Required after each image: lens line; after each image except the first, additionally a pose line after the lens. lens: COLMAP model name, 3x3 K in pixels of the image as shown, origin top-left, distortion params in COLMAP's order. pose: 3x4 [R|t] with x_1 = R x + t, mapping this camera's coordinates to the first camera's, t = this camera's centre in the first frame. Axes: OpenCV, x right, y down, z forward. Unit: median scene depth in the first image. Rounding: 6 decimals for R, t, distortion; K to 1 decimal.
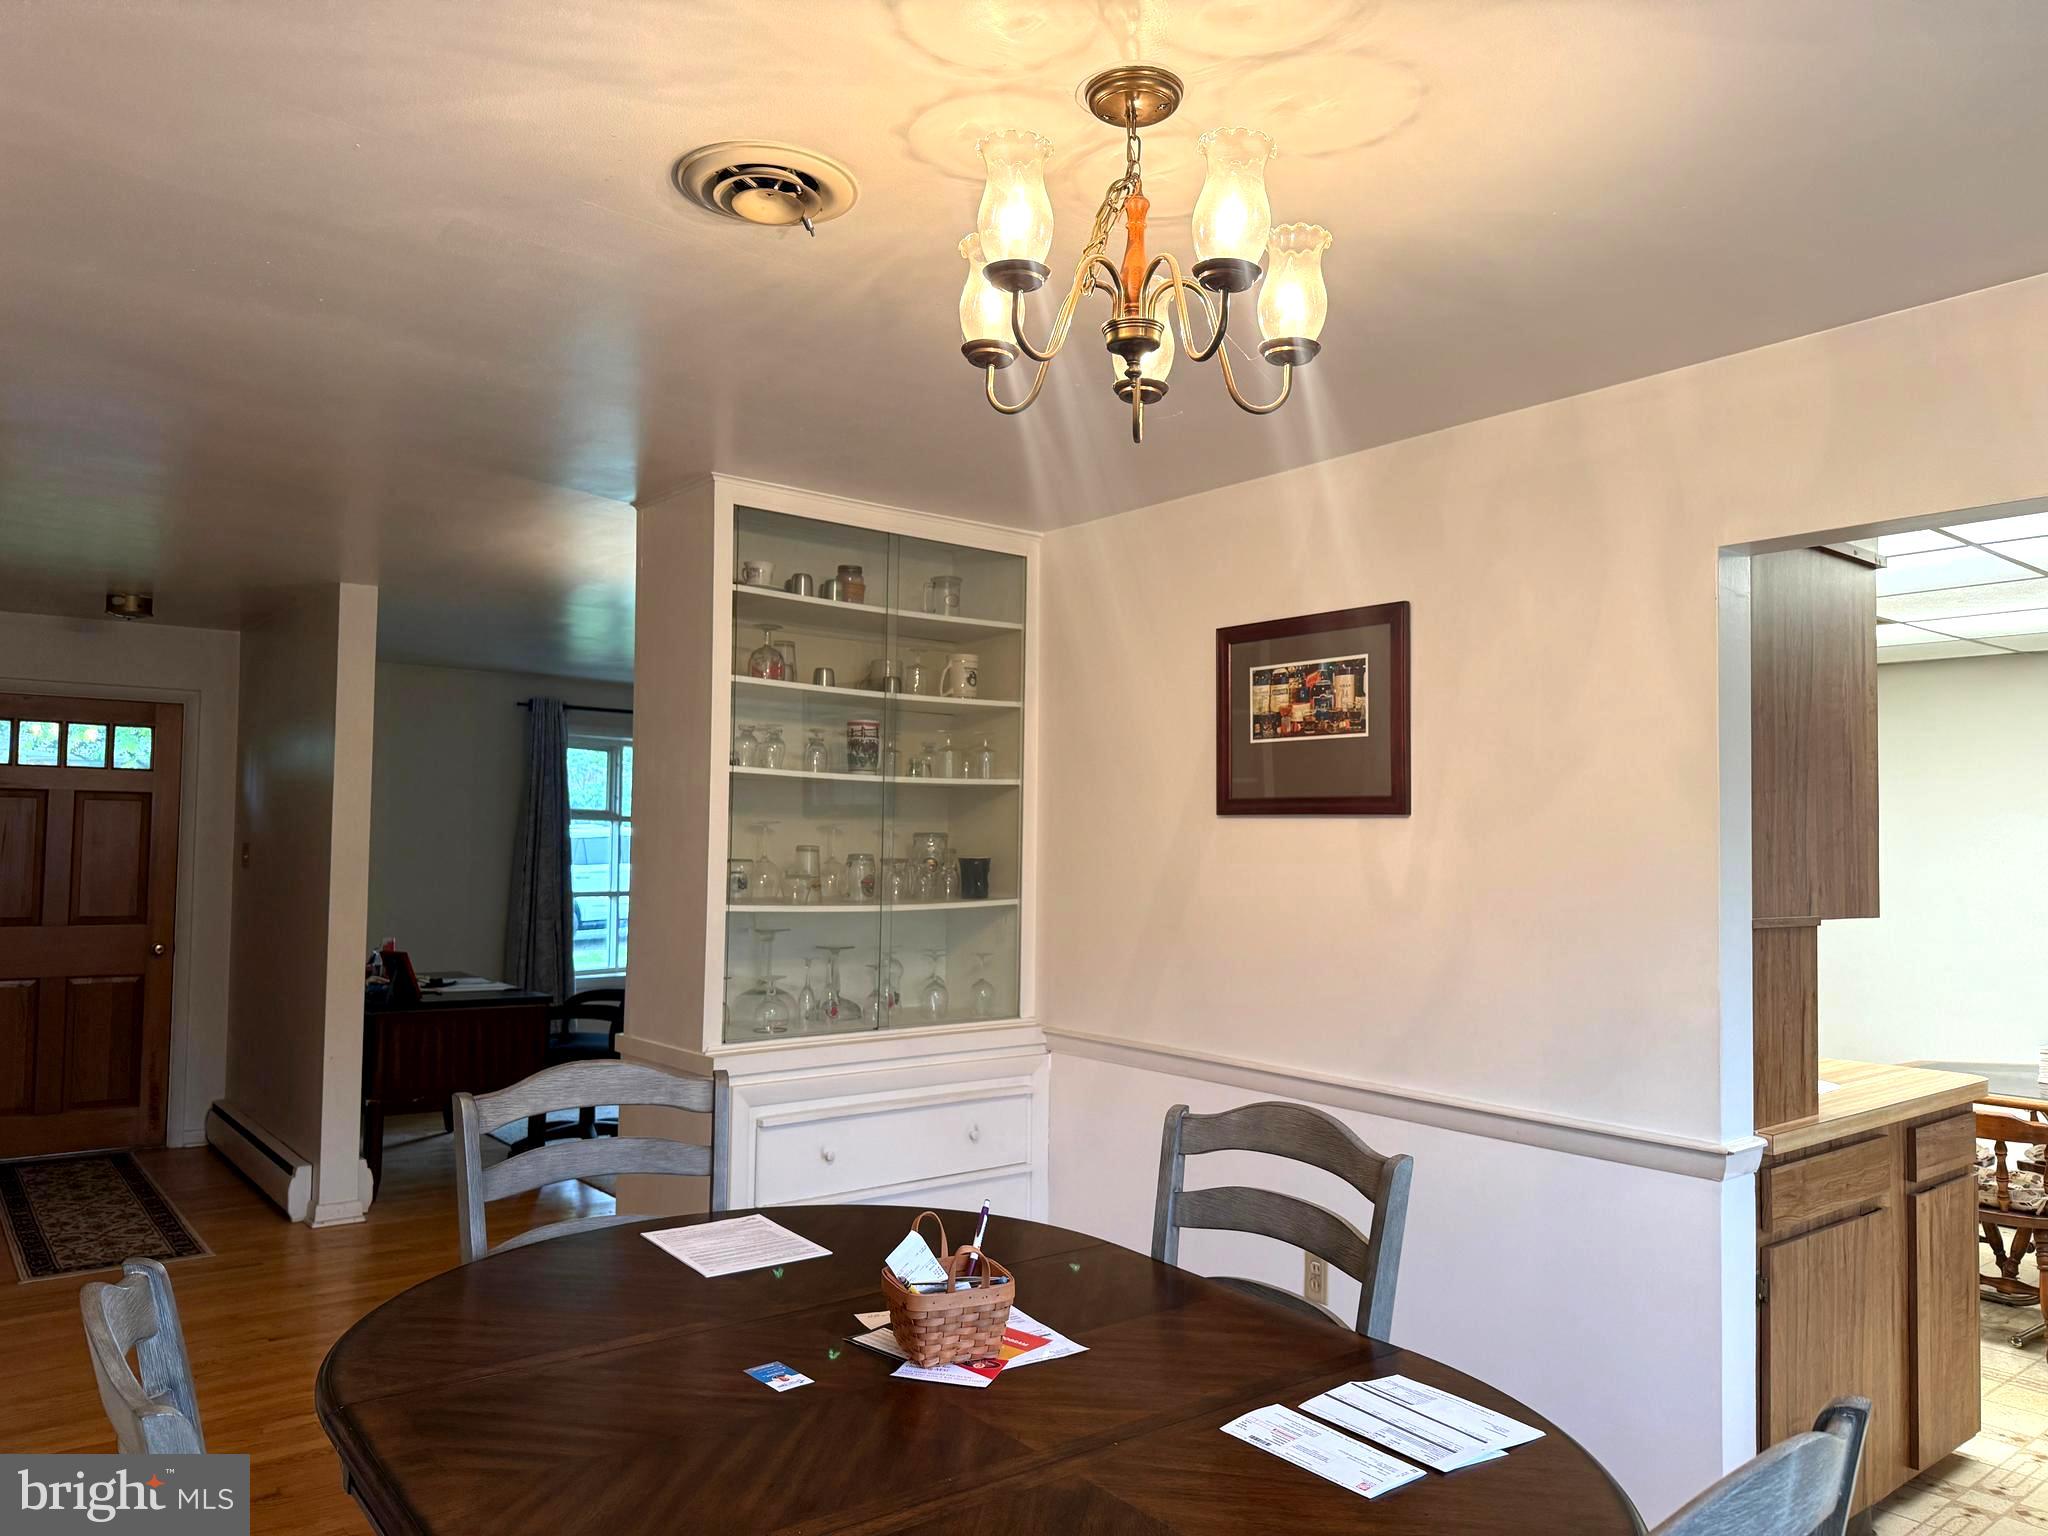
lens RADIAL K [[1428.7, 0, 1024.0], [0, 1428.7, 793.0], [0, 0, 1]] dist [0.004014, 0.002521]
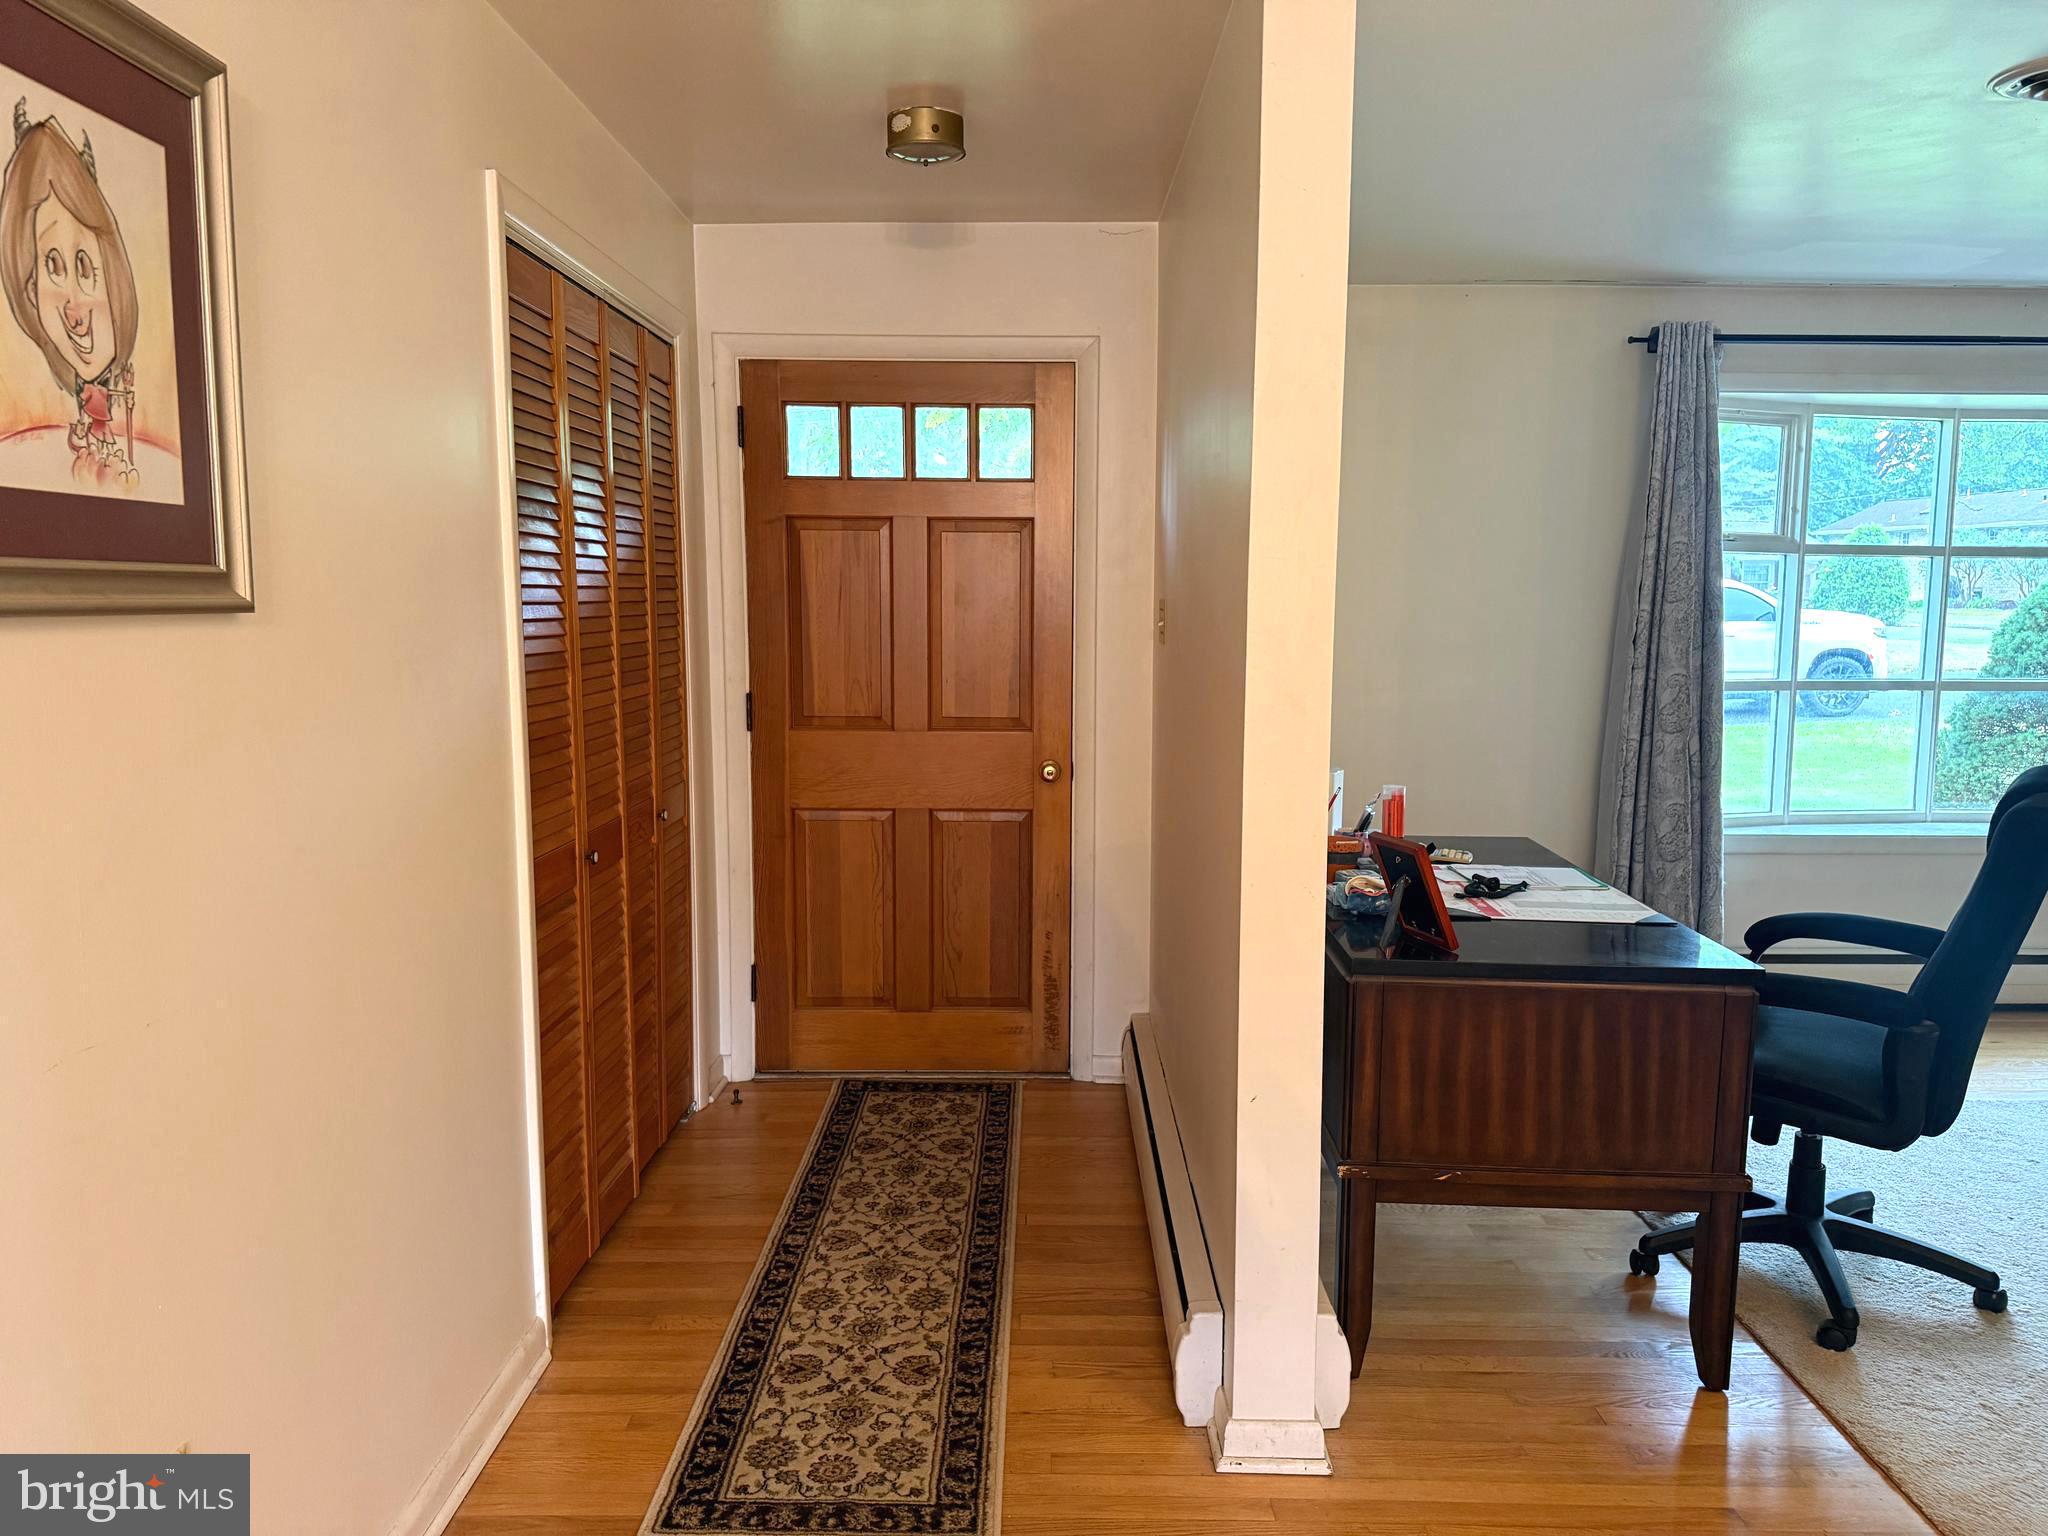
lens RADIAL K [[1418.2, 0, 1028.4], [0, 1418.2, 778.2], [0, 0, 1]] dist [0.075124, -0.105817]
pose [[0.774583, 0.069392, -0.628654, -0.224764], [0.031217, 0.988557, 0.147582, 0.020321], [0.631702, -0.133940, 0.763553, 0.526719]]
